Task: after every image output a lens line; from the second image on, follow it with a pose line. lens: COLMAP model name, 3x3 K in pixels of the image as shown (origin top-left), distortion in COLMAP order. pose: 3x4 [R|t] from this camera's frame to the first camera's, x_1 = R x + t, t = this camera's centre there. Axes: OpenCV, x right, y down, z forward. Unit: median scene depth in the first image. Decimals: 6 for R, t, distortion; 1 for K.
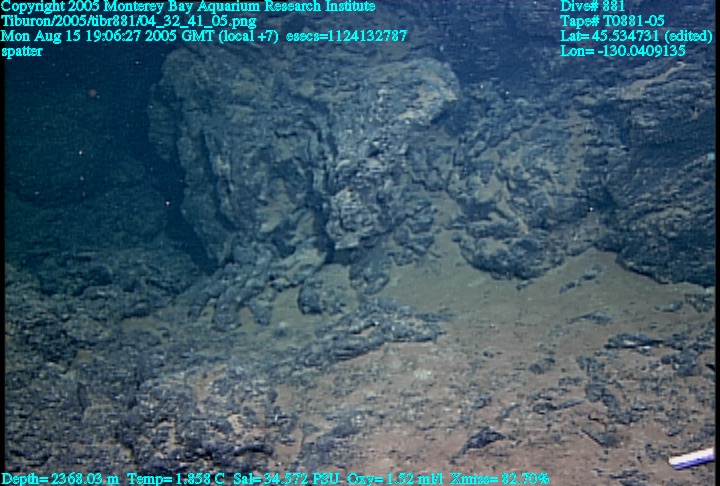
lens RADIAL K [[715.7, 0, 305.8], [0, 715.7, 241.3], [0, 0, 1]] dist [0.047937, 0.094430]
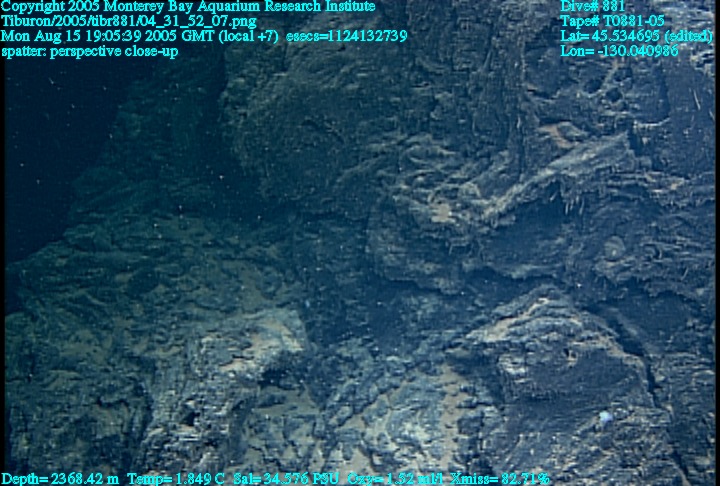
lens RADIAL K [[715.7, 0, 305.8], [0, 715.7, 241.3], [0, 0, 1]] dist [0.047937, 0.094430]
pose [[0.998836, 0.003378, 0.048117, 0.172556], [0.016305, 0.915184, -0.402706, 0.015572], [-0.045396, 0.403022, 0.914064, 0.207777]]
